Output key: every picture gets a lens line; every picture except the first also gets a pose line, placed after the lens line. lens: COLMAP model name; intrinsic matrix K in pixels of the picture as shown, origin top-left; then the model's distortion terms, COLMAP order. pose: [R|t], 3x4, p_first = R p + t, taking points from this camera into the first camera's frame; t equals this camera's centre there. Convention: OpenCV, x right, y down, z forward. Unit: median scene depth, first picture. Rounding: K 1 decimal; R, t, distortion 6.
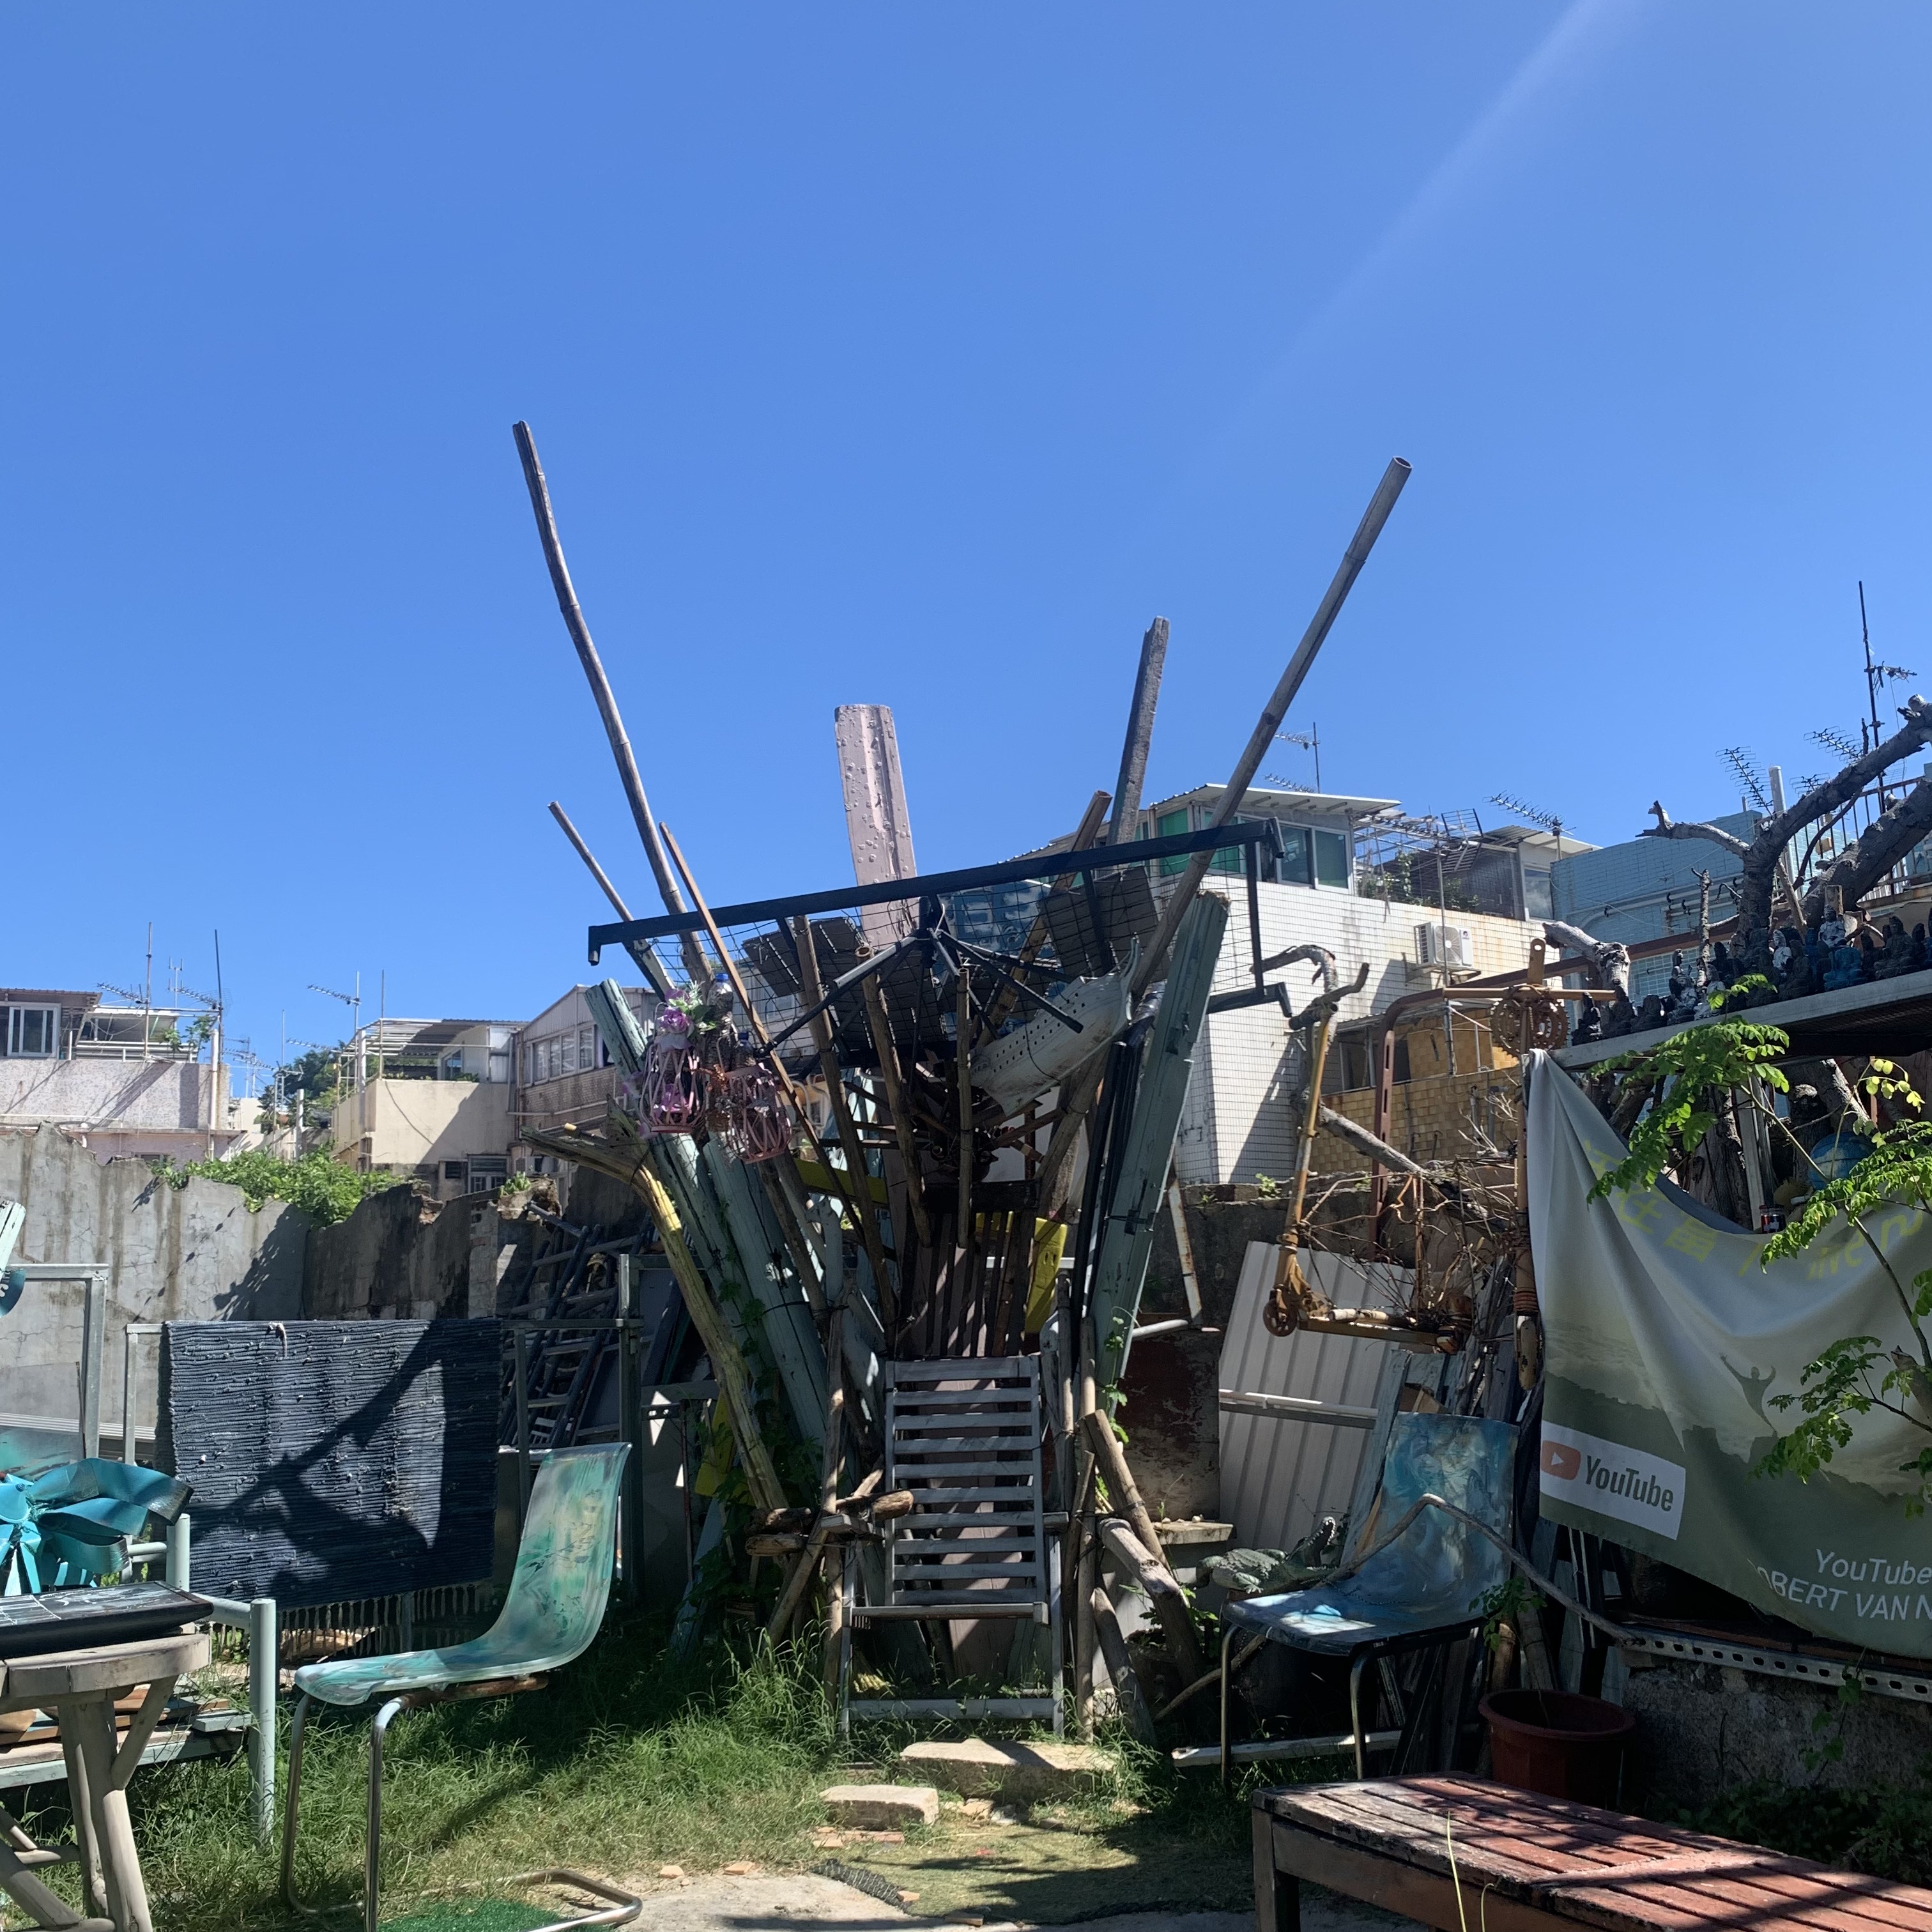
lens RADIAL K [[1975.3, 0, 991.3], [0, 1975.3, 940.8], [0, 0, 1]] dist [0.005074, -0.033787]
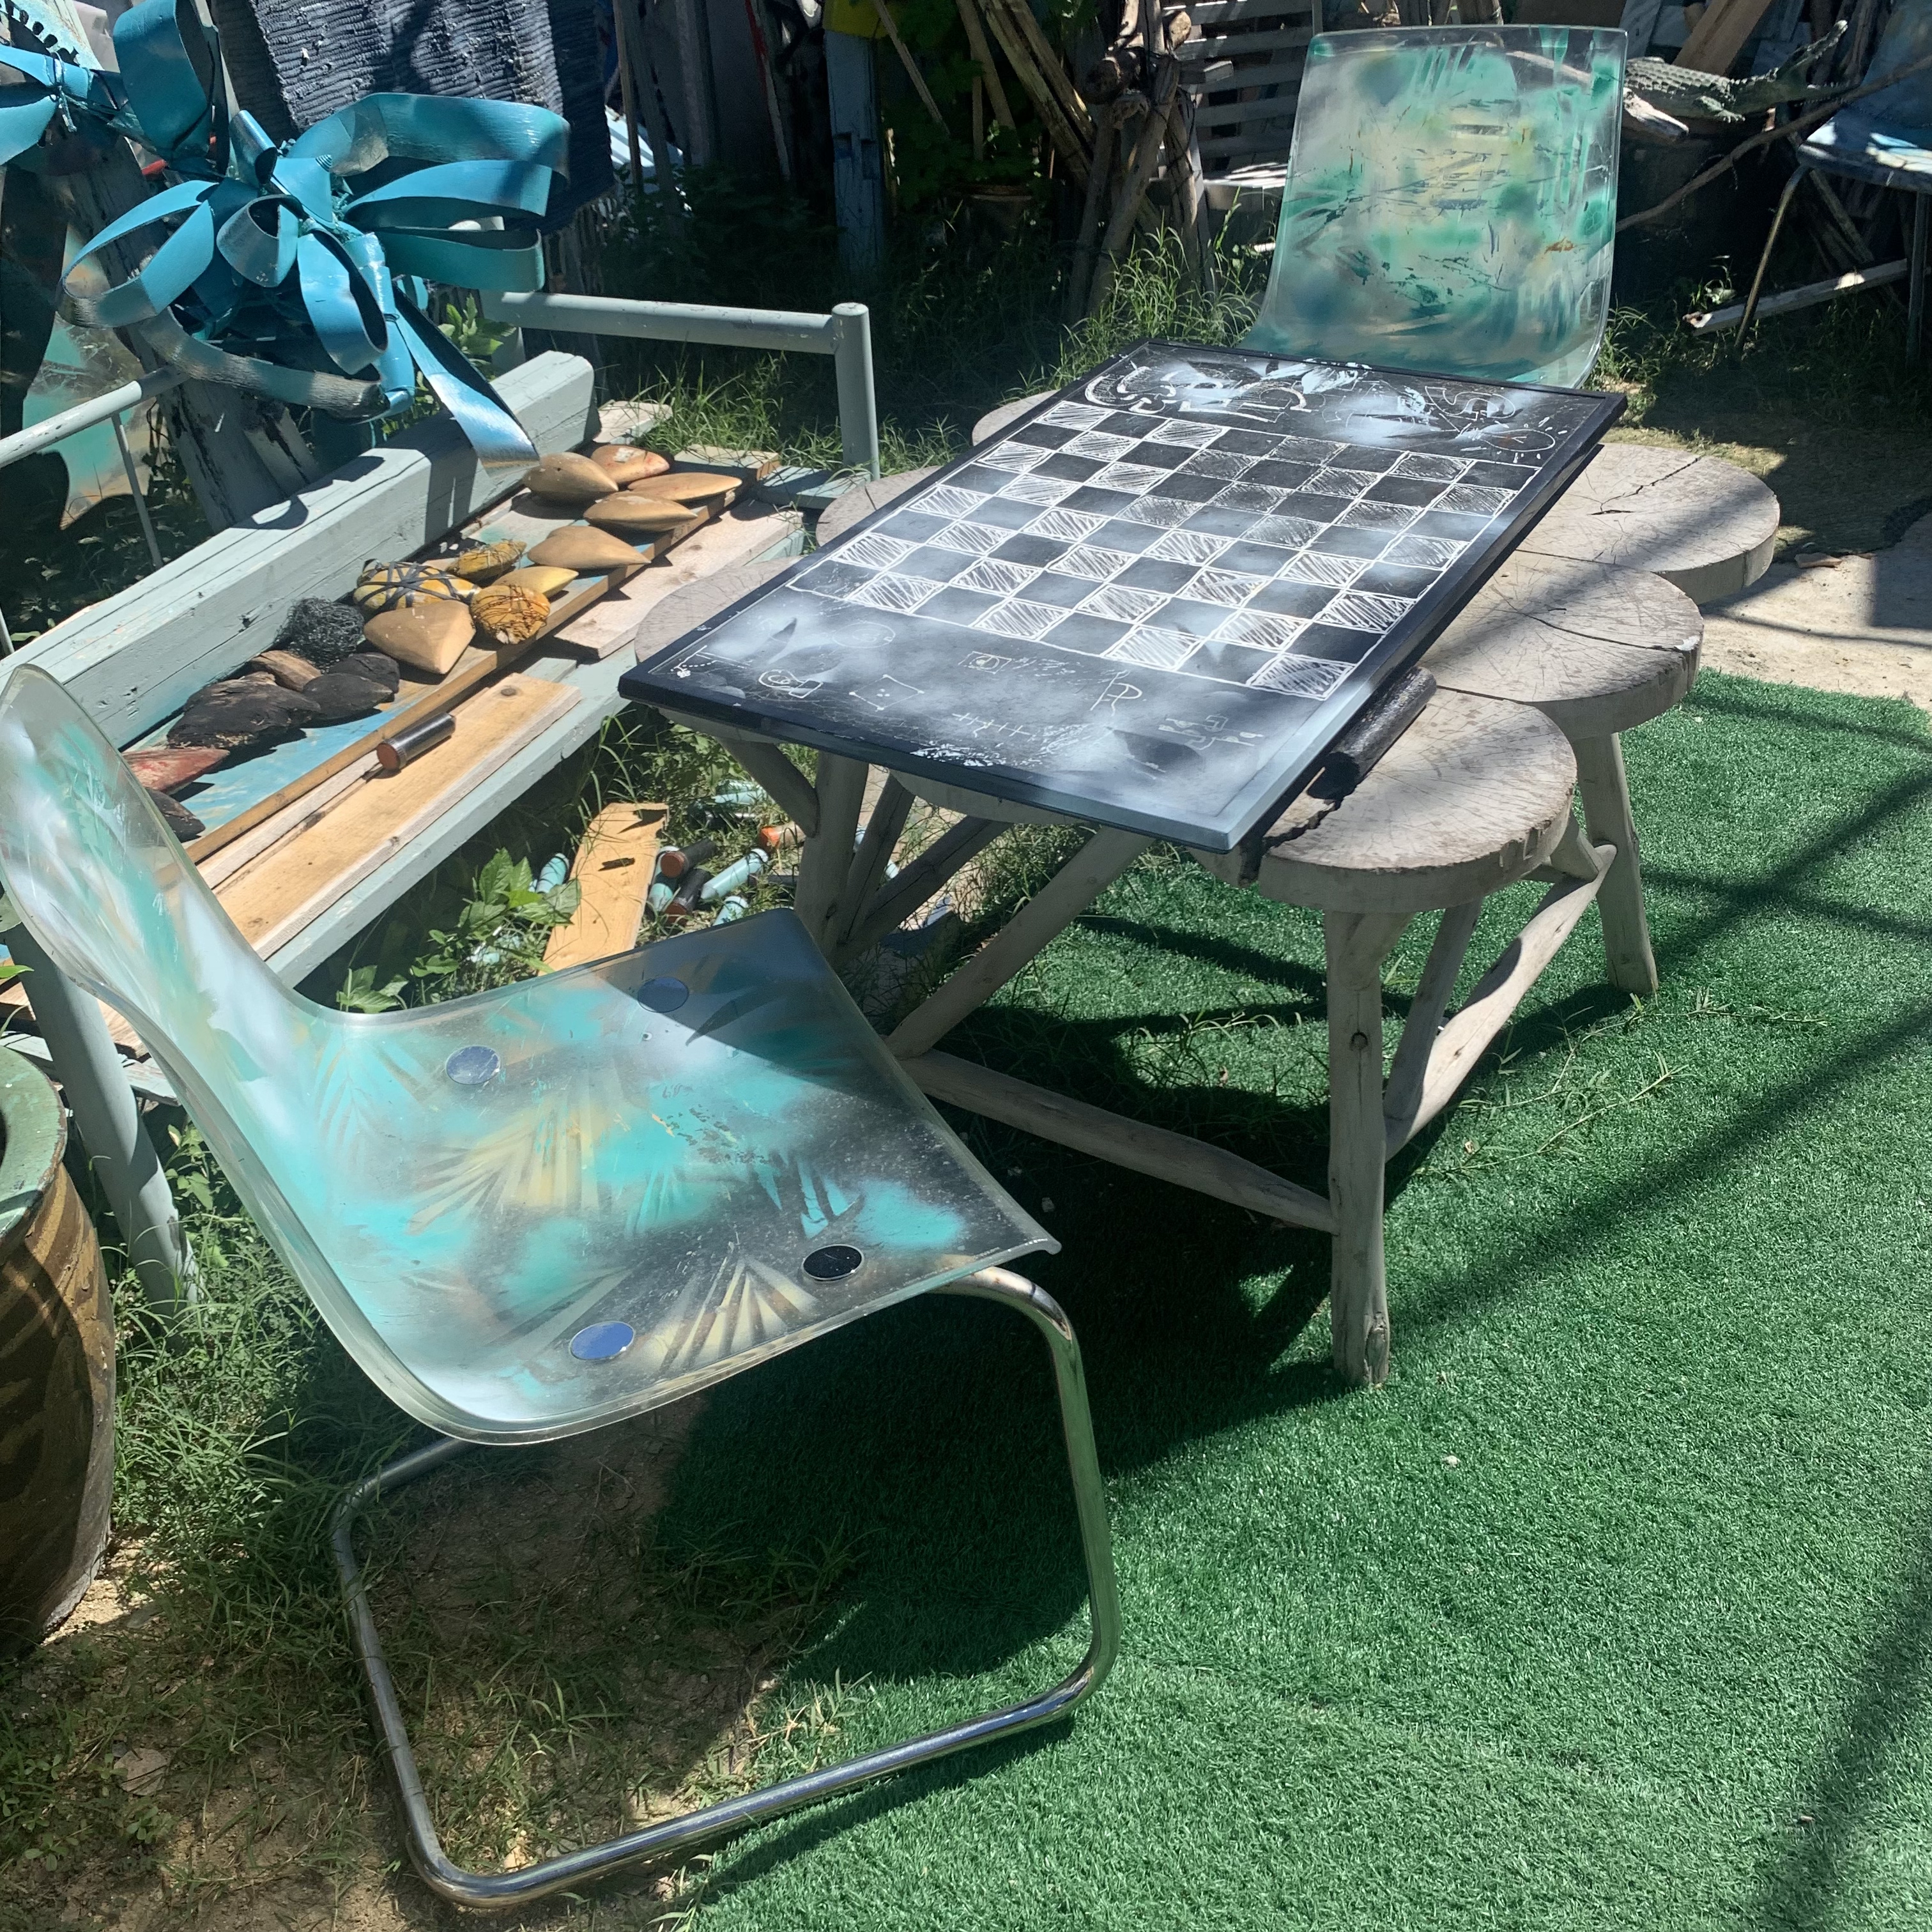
lens RADIAL K [[1975.3, 0, 991.3], [0, 1975.3, 940.8], [0, 0, 1]] dist [0.005074, -0.033787]
pose [[0.871603, -0.270569, 0.408780, -0.230553], [-0.094266, 0.725811, 0.681405, 0.013580], [-0.481064, -0.632449, 0.607113, 0.159612]]
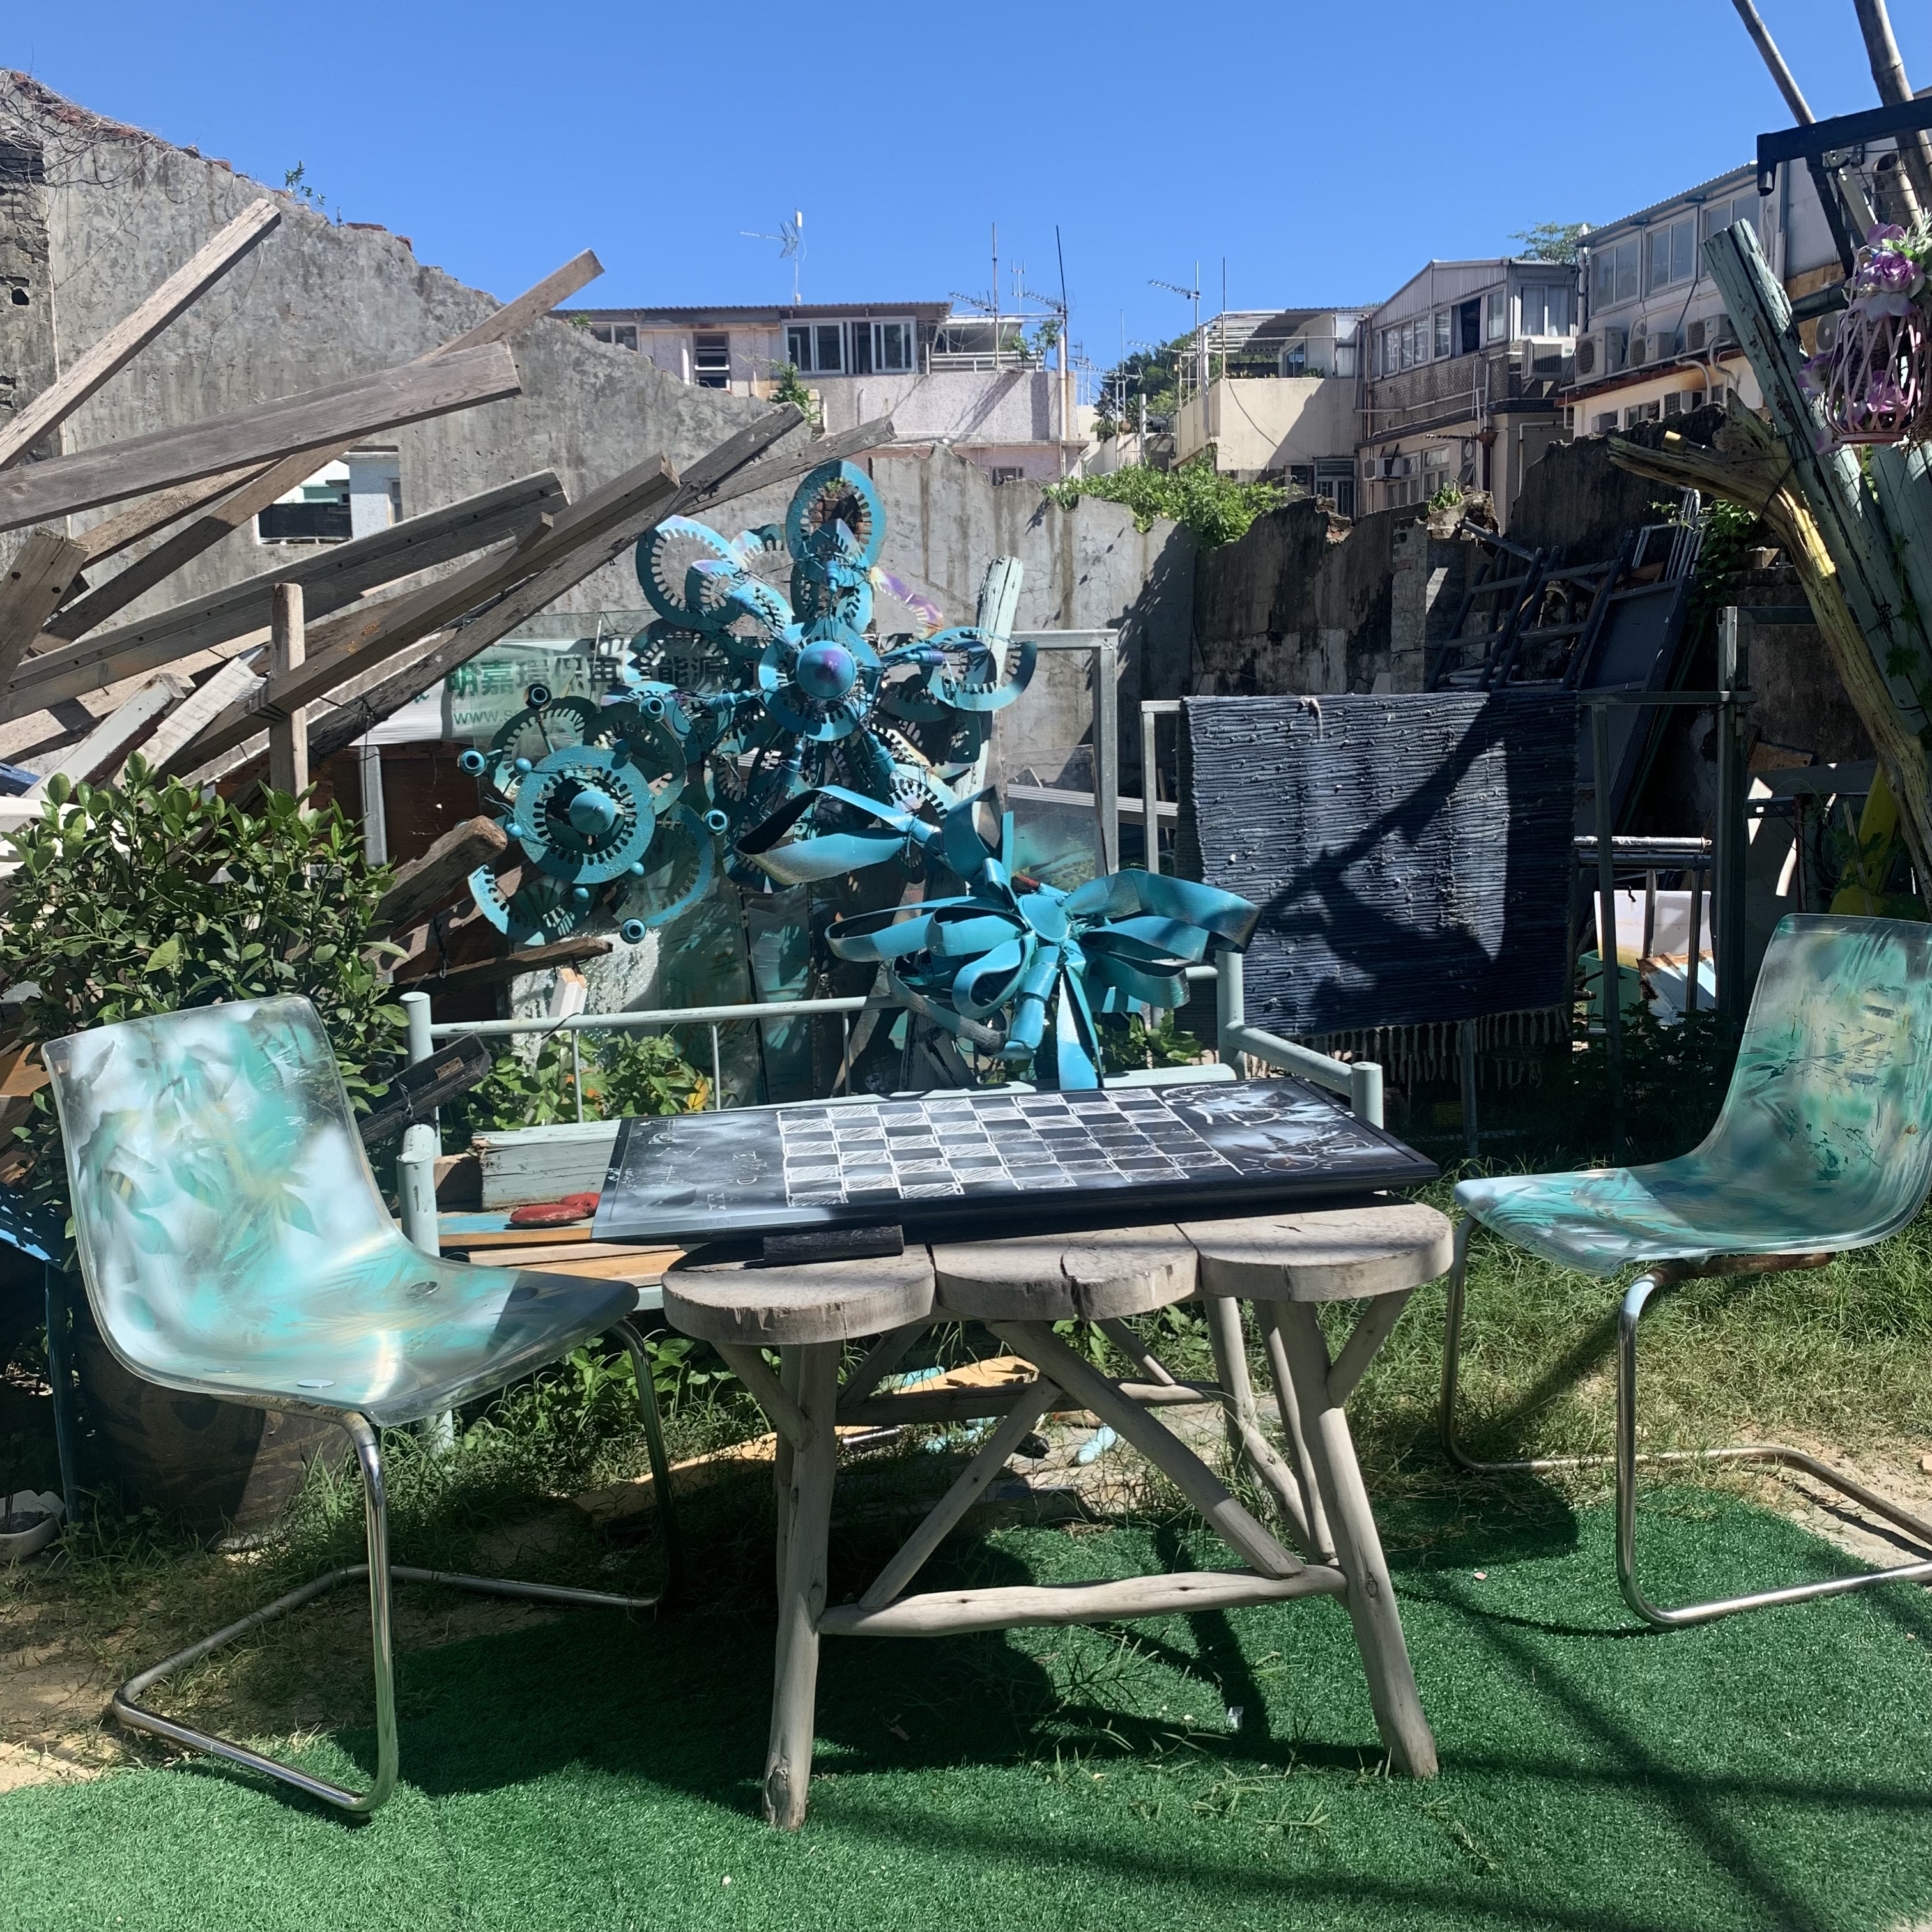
lens RADIAL K [[1966.1, 0, 966.0], [0, 1966.1, 966.0], [0, 0, 1]] dist [-0.019626, 0.010164]
pose [[0.918982, 0.067365, -0.388503, -0.075370], [0.075965, 0.936591, 0.342092, 0.004132], [0.386913, -0.343889, 0.855593, 0.095437]]
